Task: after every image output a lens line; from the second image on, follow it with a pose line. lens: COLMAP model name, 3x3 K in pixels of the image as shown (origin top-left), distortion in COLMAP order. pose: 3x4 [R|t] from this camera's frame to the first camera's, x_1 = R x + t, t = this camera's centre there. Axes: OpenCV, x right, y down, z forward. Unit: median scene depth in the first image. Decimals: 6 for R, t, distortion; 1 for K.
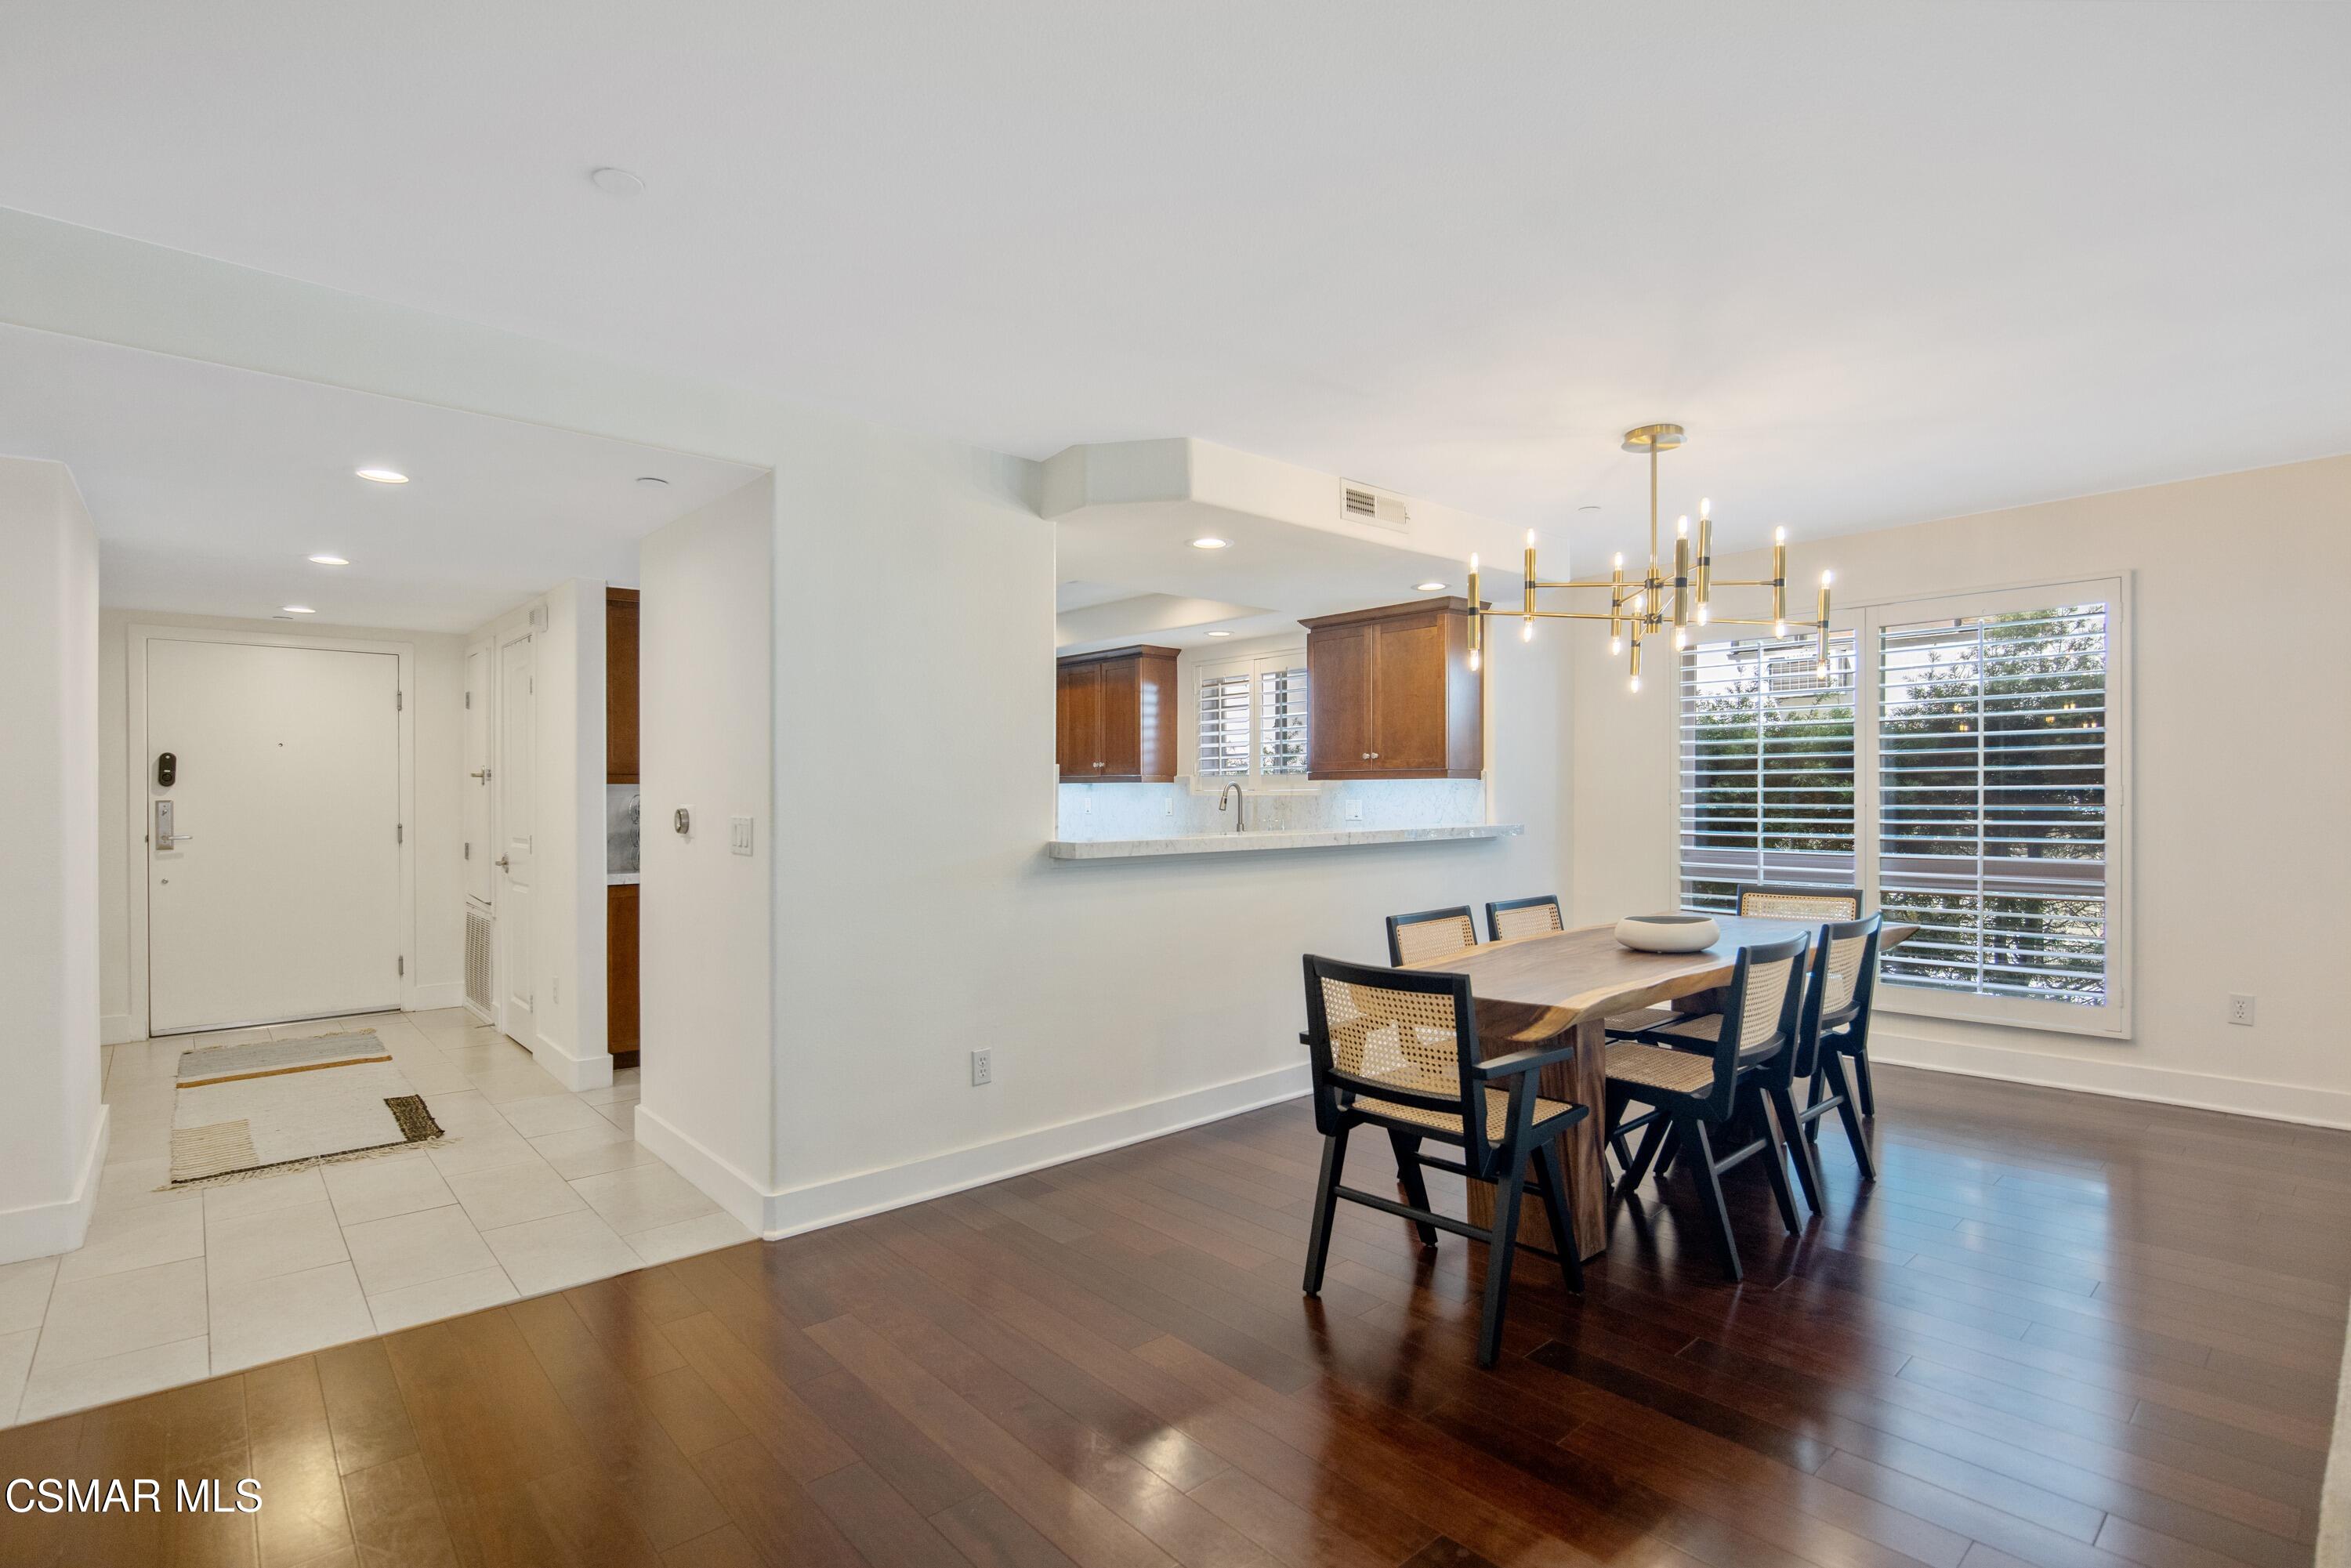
lens RADIAL K [[1100.7, 0, 1175.5], [0, 1100.7, 784.0], [0, 0, 1]] dist [-0.003723, -0.000361]
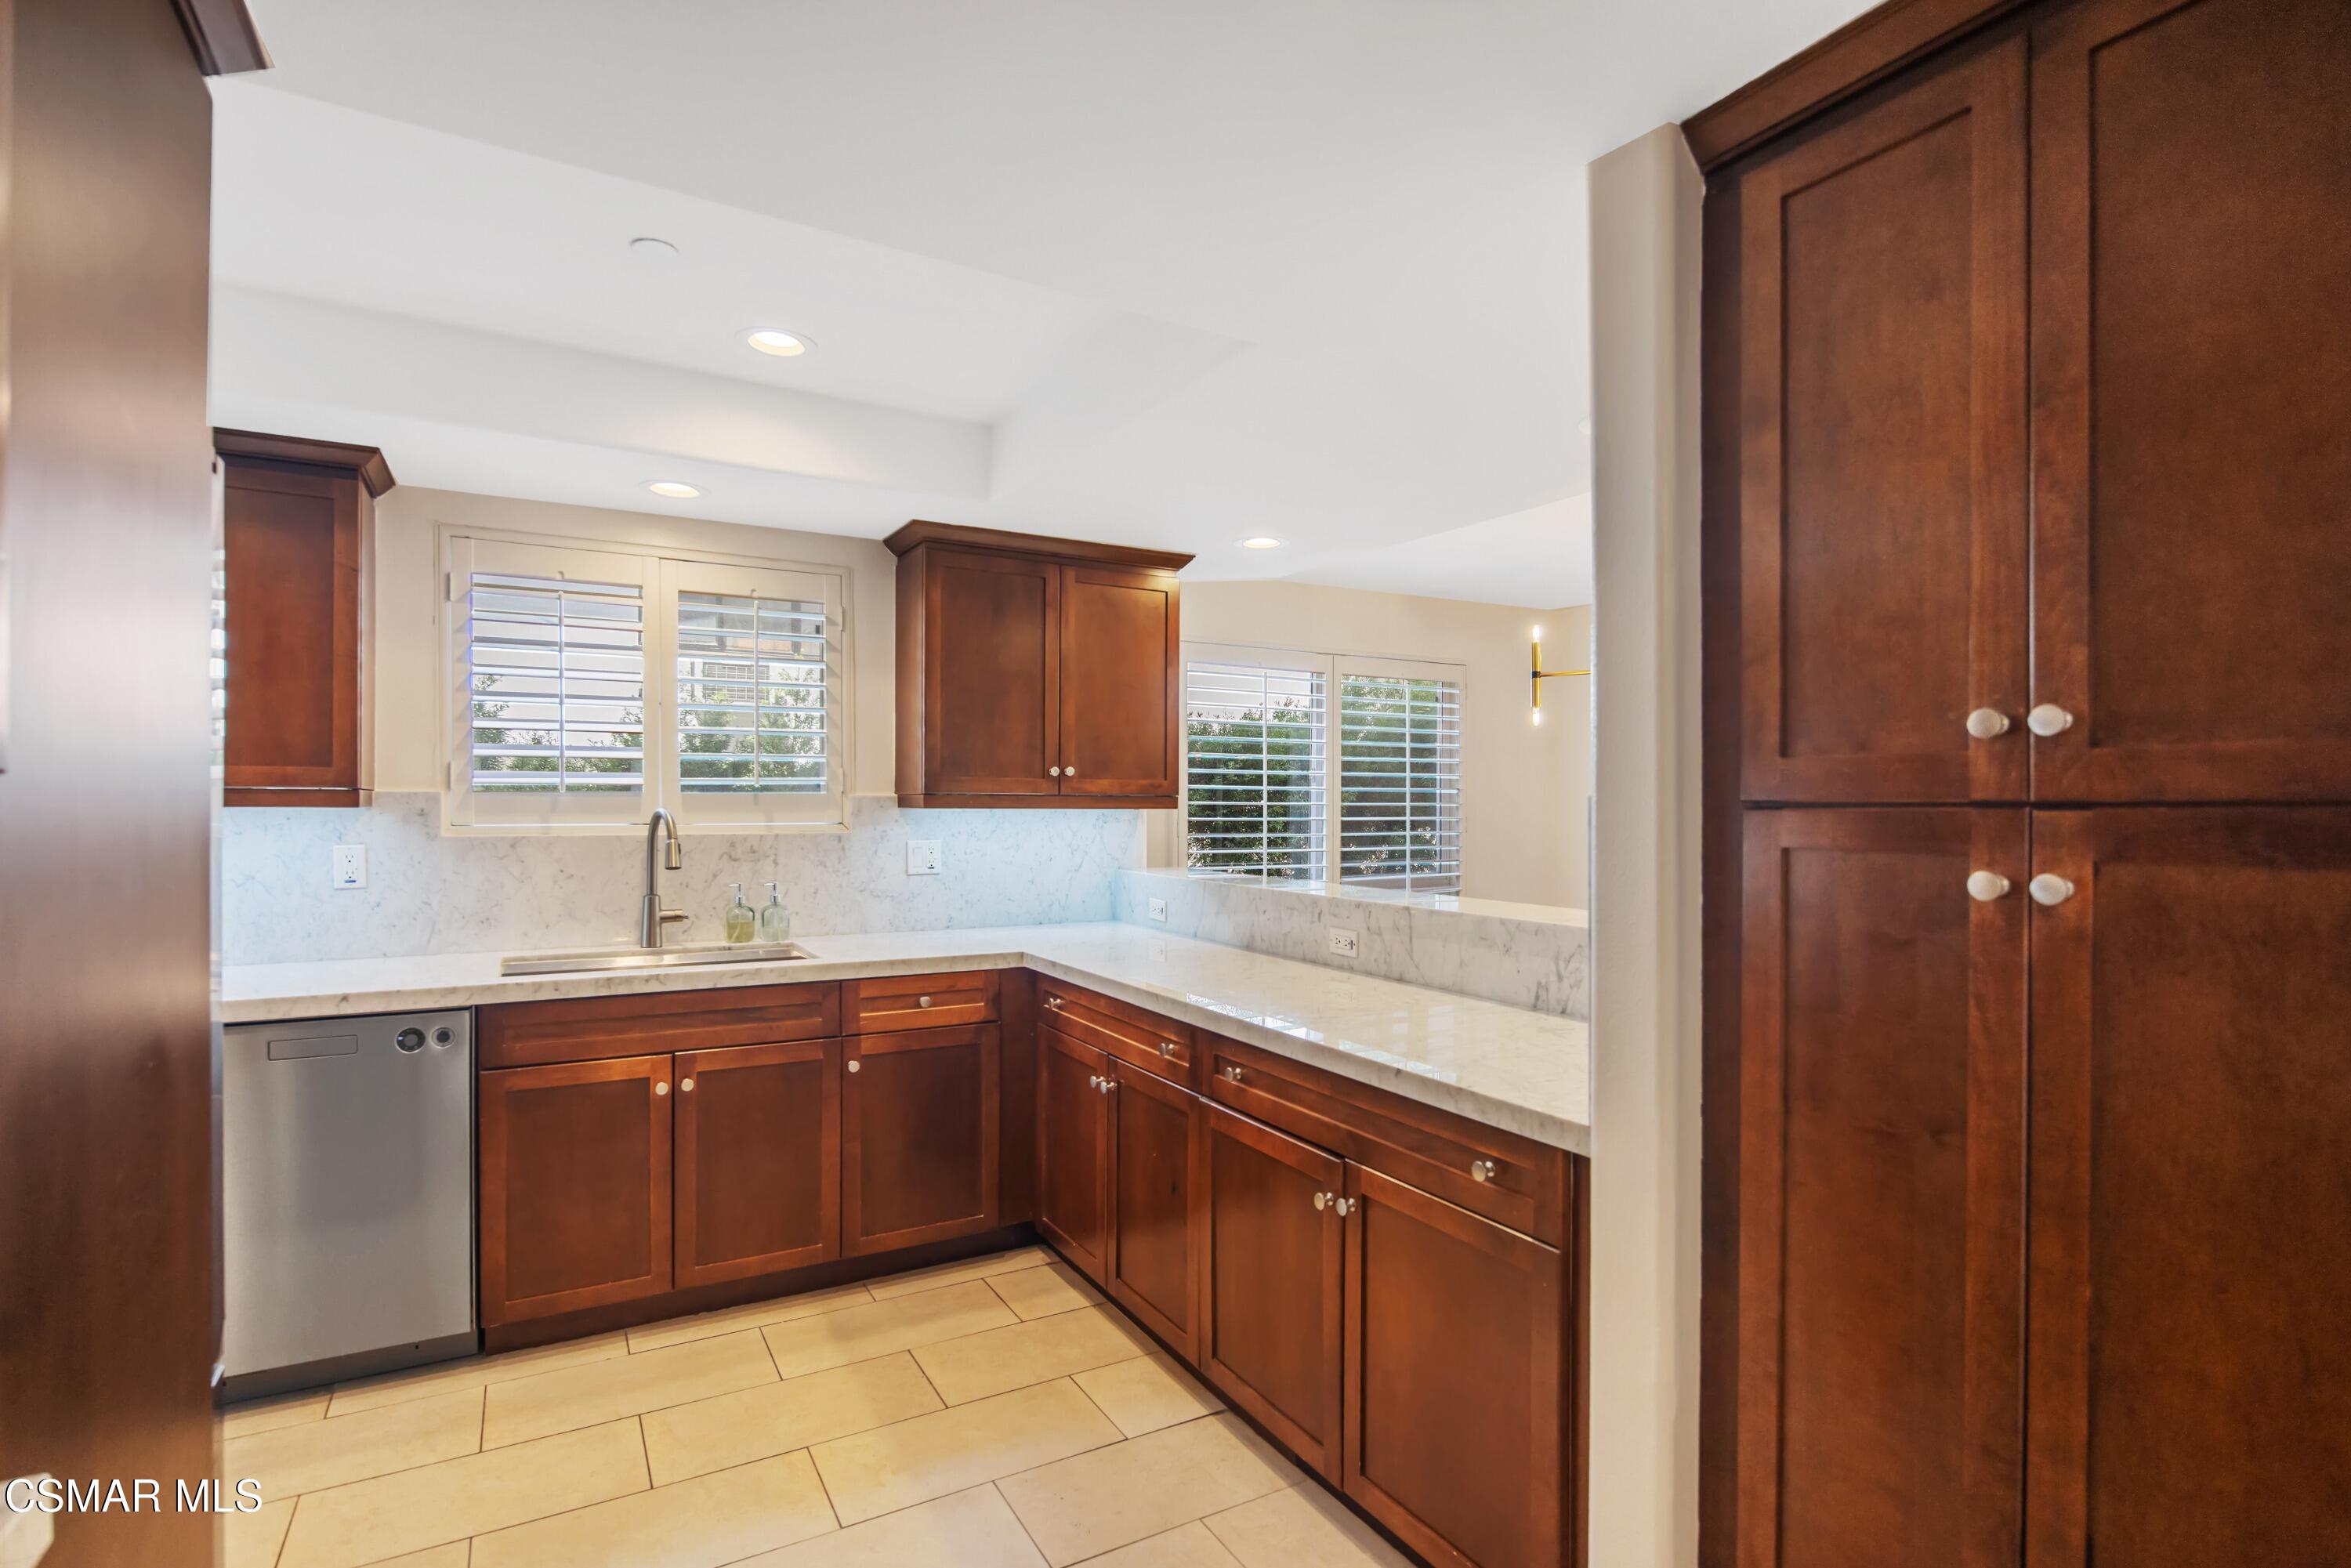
lens RADIAL K [[1100.7, 0, 1175.5], [0, 1100.7, 784.0], [0, 0, 1]] dist [-0.003723, -0.000361]
pose [[0.204754, 0.018736, 0.978634, -0.434831], [-0.012311, 0.999787, -0.016565, -0.008940], [-0.978736, -0.008656, 0.204941, 0.829103]]
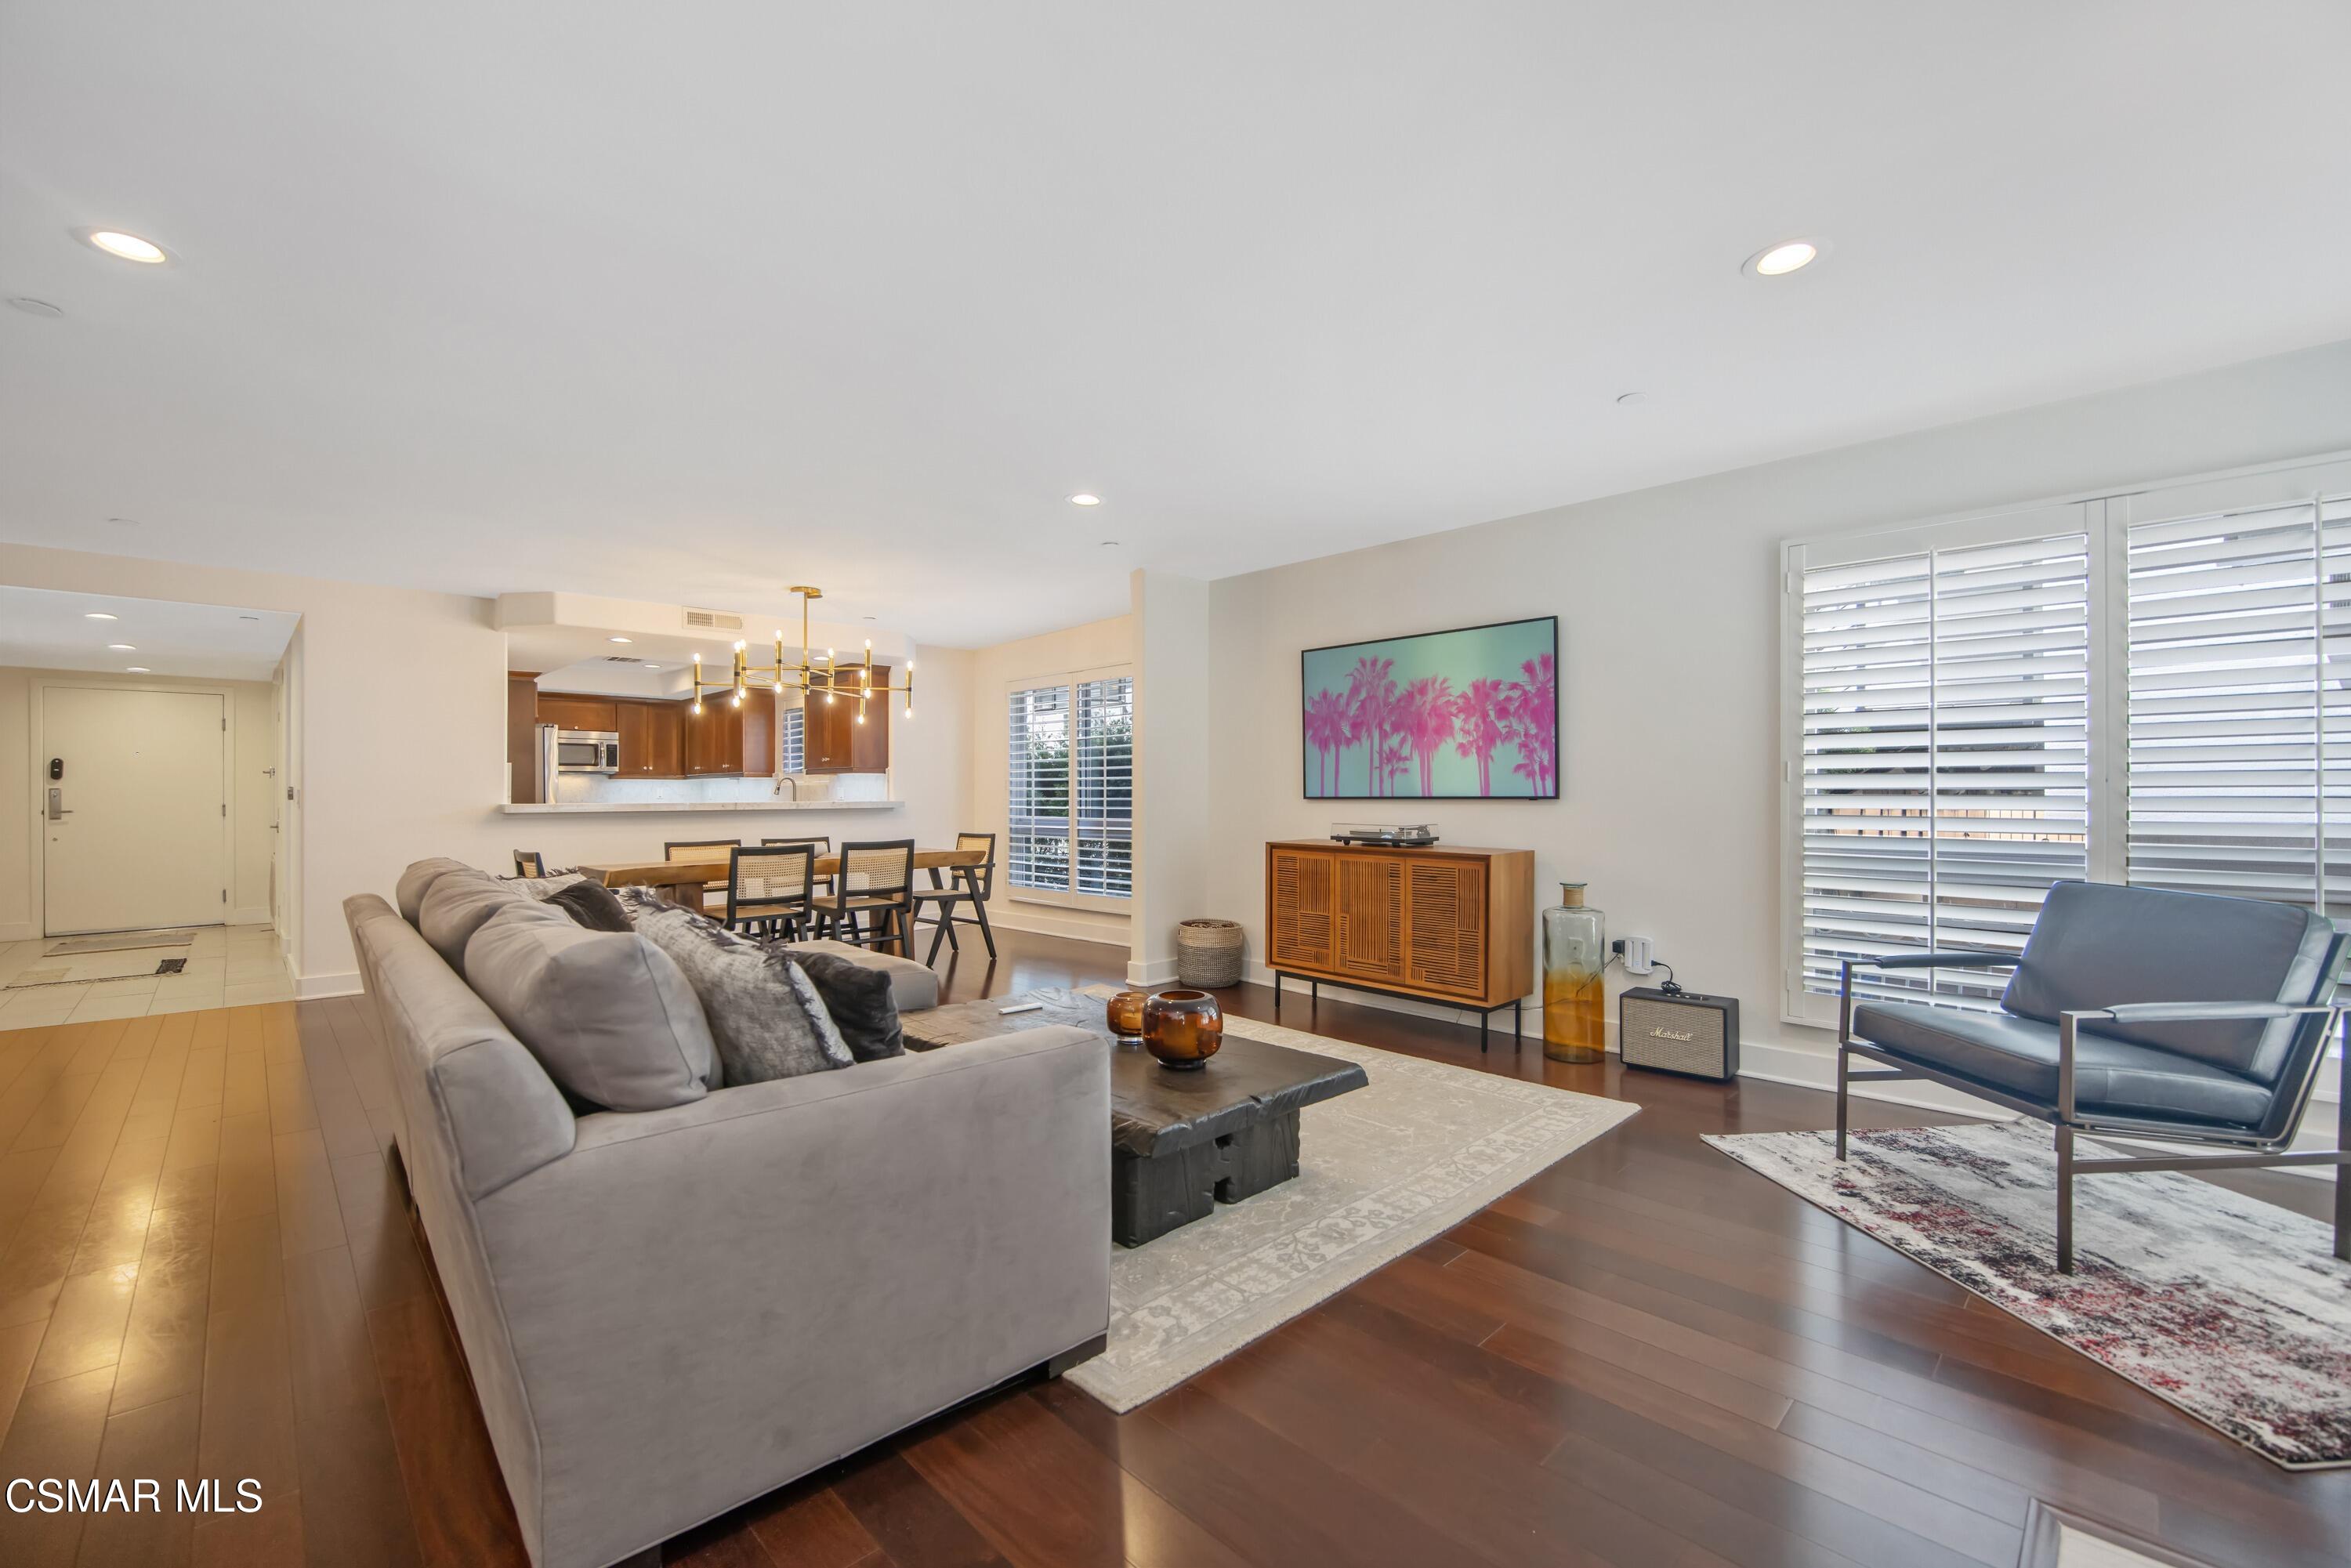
lens RADIAL K [[983.8, 0, 1174.2], [0, 983.8, 801.3], [0, 0, 1]] dist [-0.005282, -0.000661]
pose [[0.999392, -0.001936, 0.034802, 0.652080], [0.001417, 0.999887, 0.014942, 0.015089], [-0.034827, -0.014884, 0.999283, -0.468017]]
